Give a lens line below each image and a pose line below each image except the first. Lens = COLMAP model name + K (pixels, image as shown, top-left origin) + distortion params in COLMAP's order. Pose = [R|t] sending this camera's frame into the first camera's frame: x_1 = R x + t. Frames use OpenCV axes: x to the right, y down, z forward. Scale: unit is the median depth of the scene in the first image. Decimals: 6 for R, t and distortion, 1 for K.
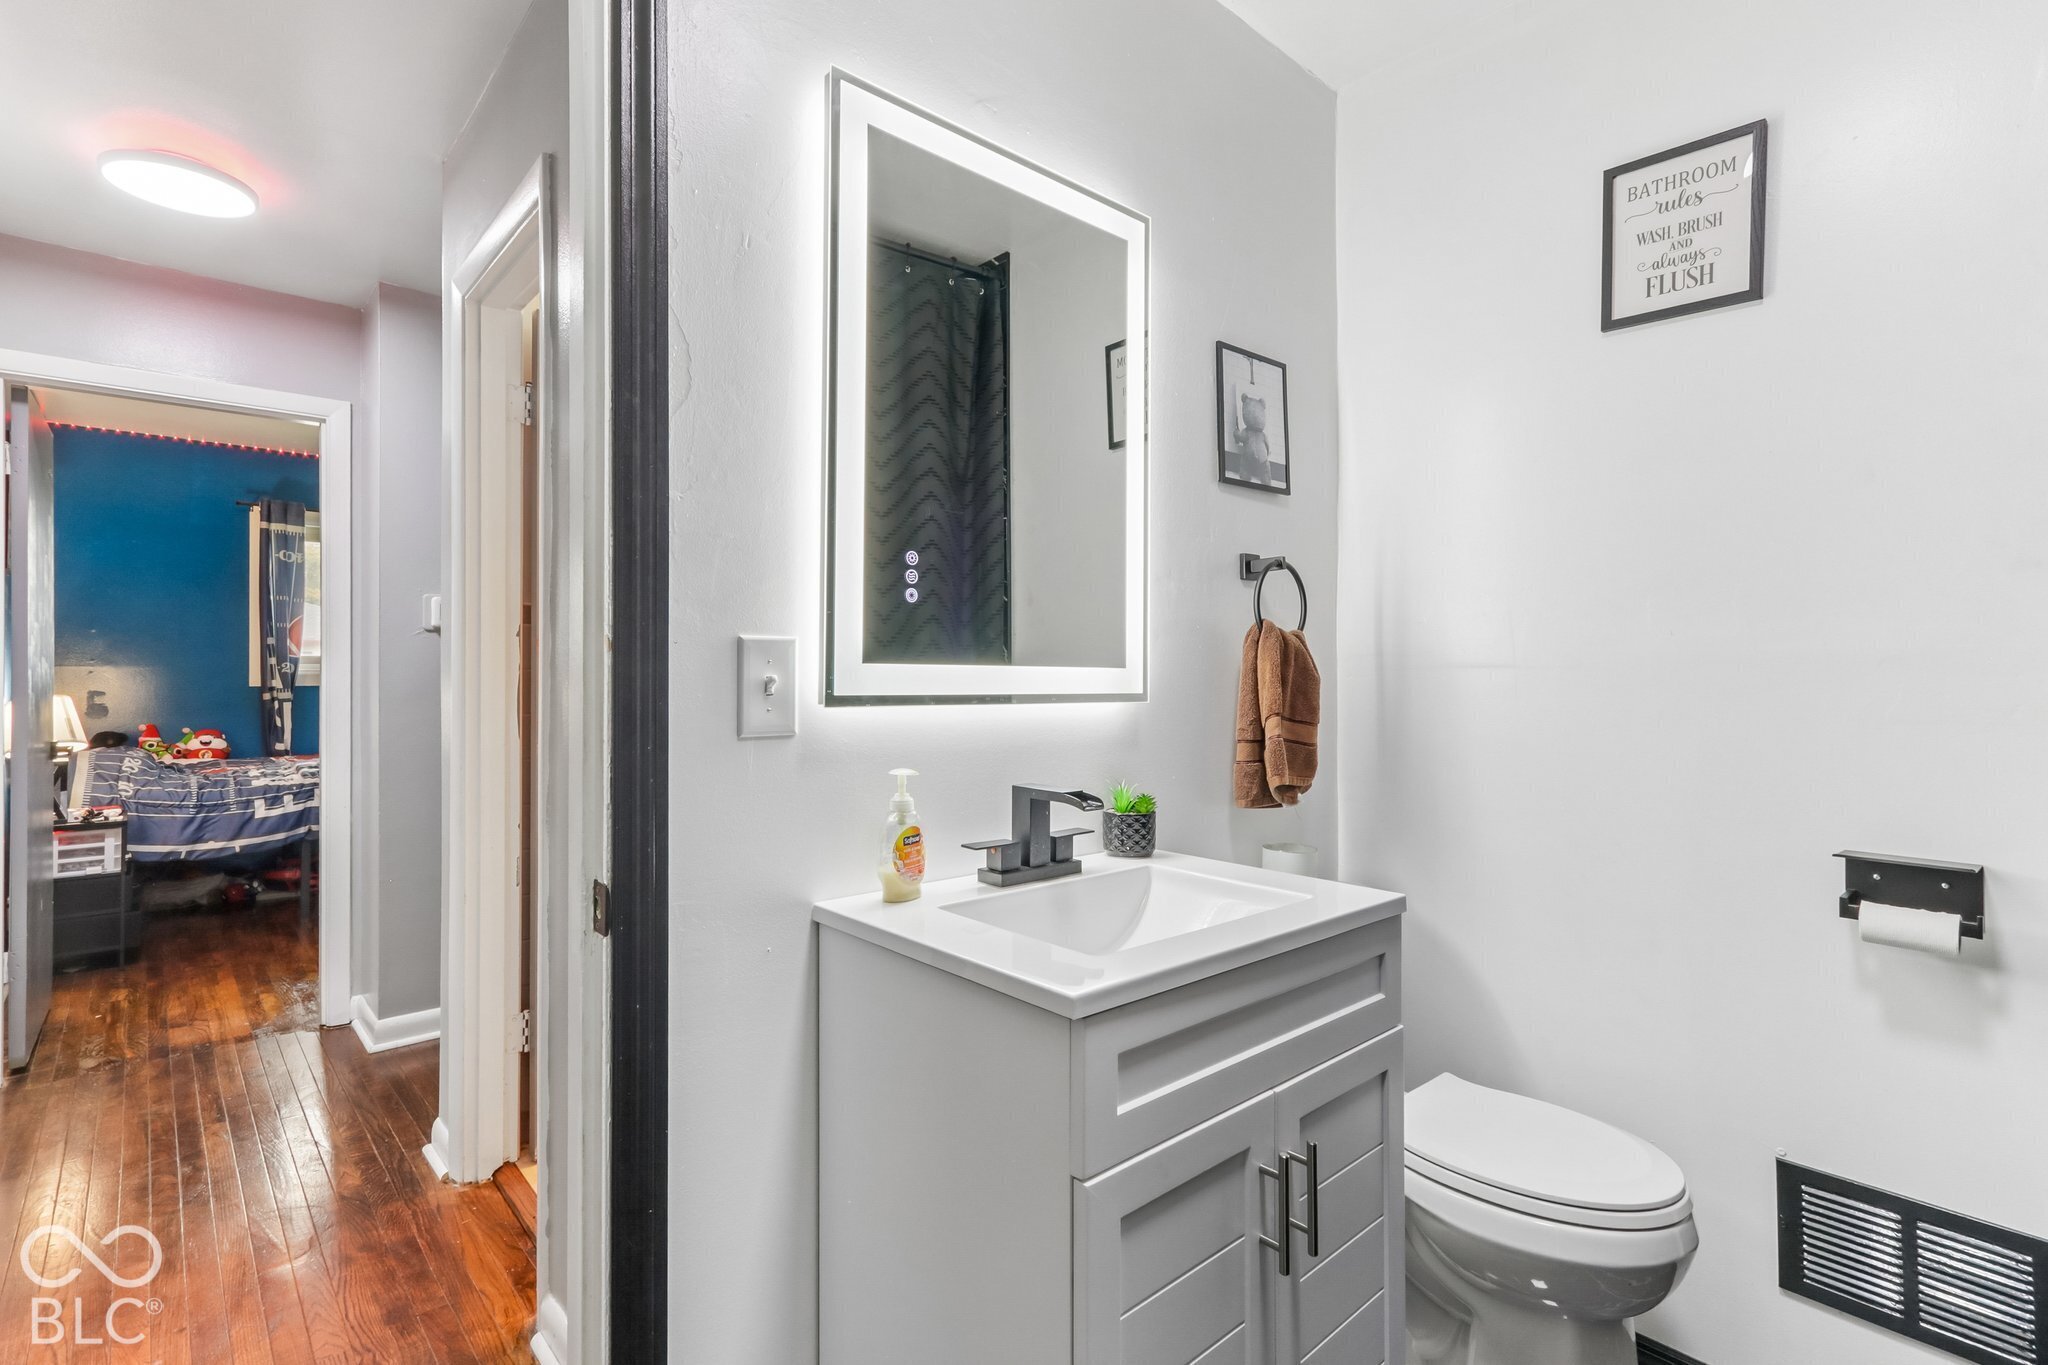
lens RADIAL K [[966.7, 0, 963.8], [0, 966.7, 646.2], [0, 0, 1]] dist [0.000475, 0.006135]
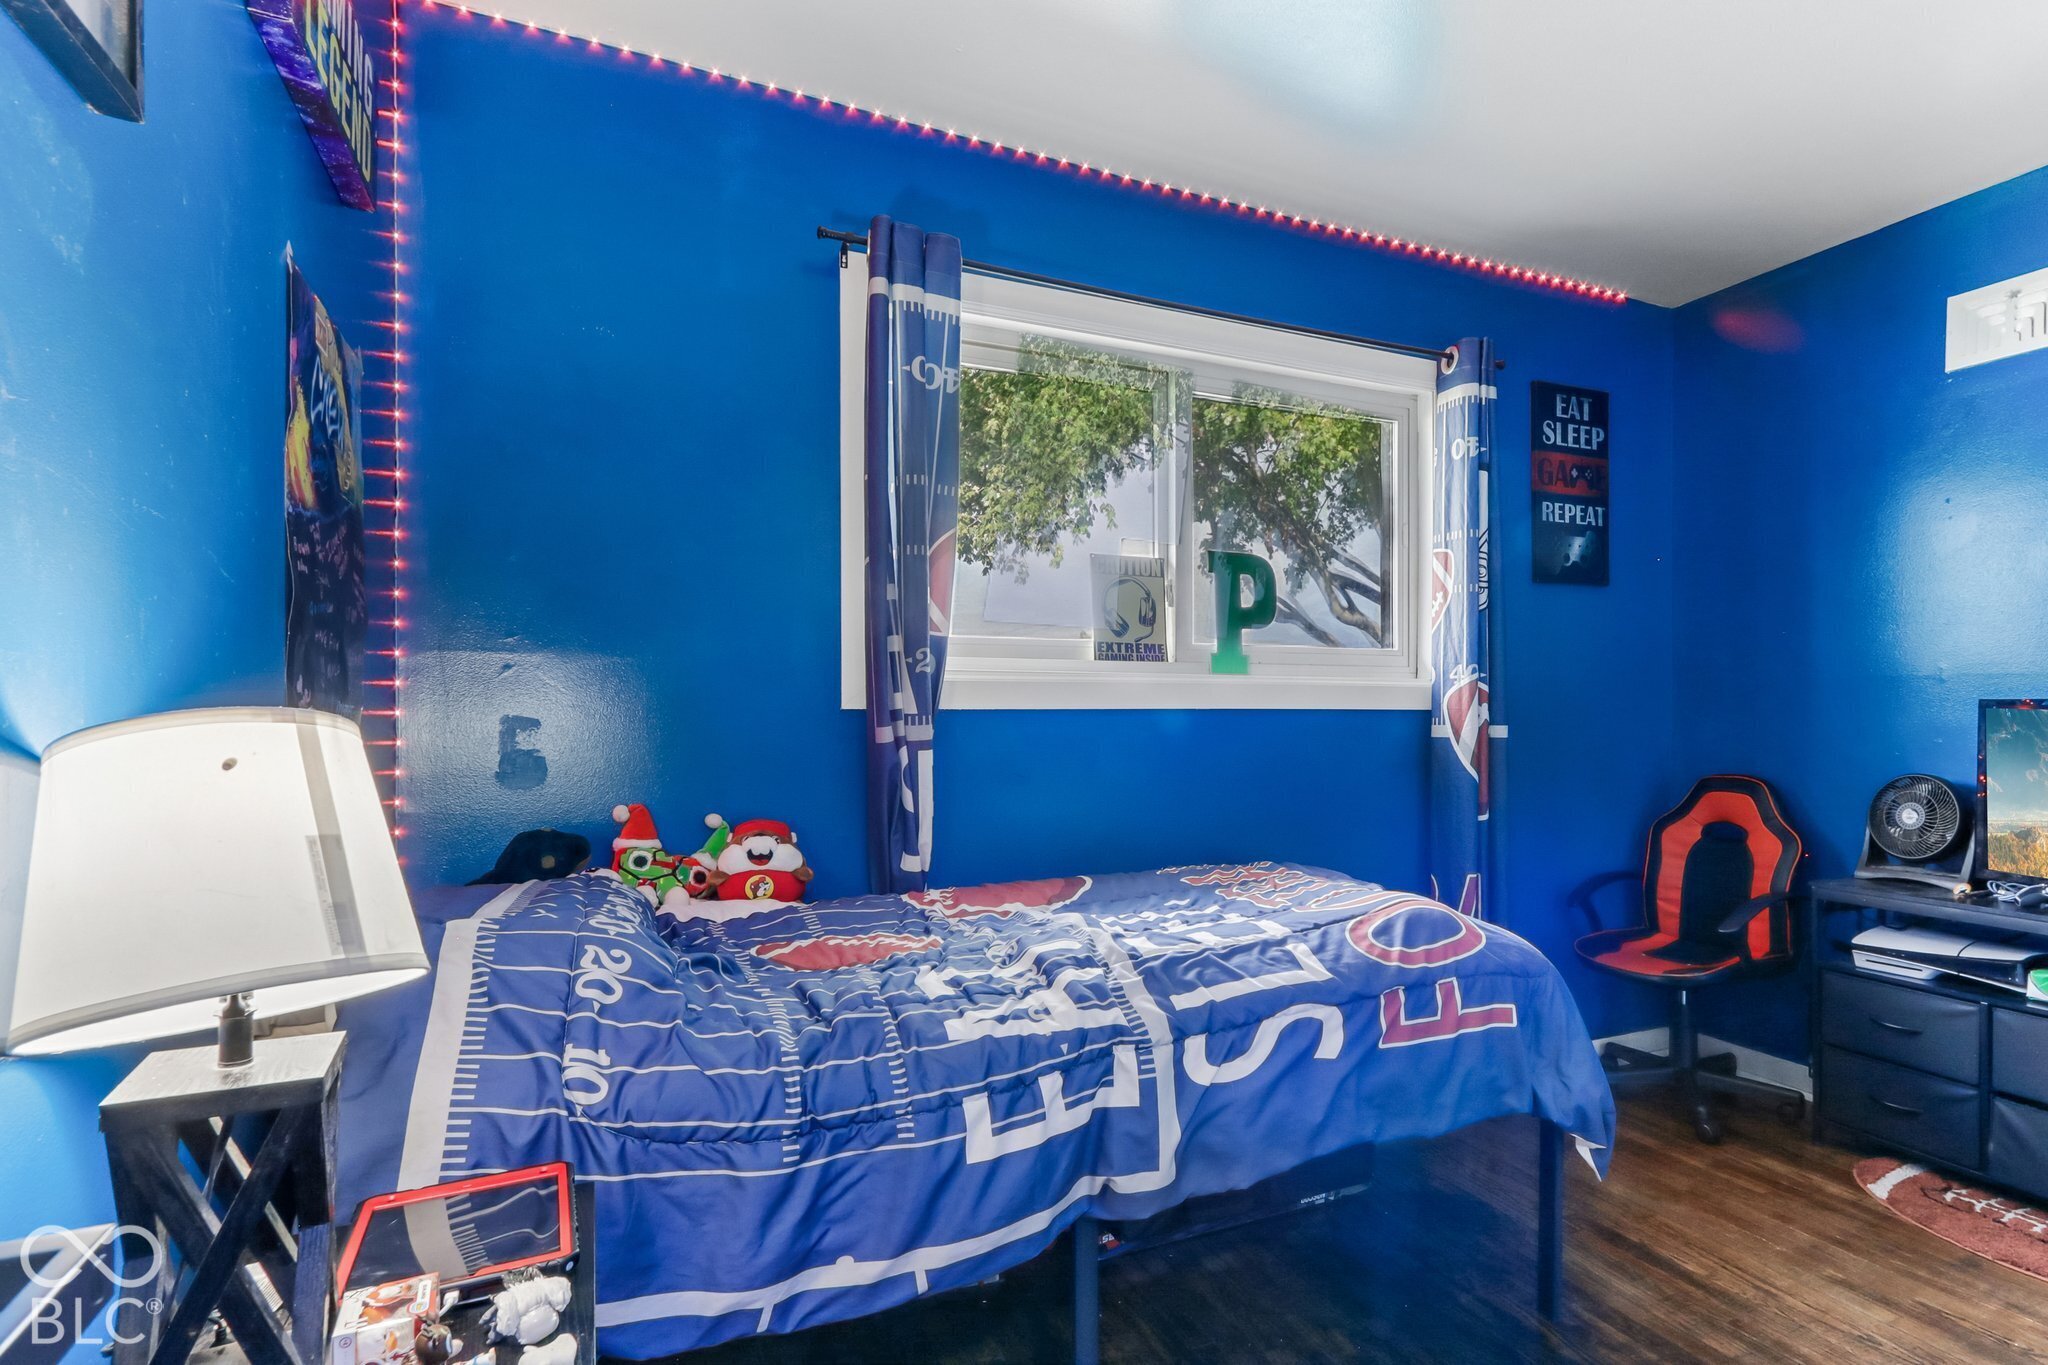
lens RADIAL K [[966.7, 0, 1029.6], [0, 966.7, 699.0], [0, 0, 1]] dist [0.000475, 0.006135]
pose [[0.960672, -0.004650, -0.277648, -0.584235], [0.005751, 0.999978, 0.003151, 0.038497], [0.277628, -0.004623, 0.960678, 0.676810]]
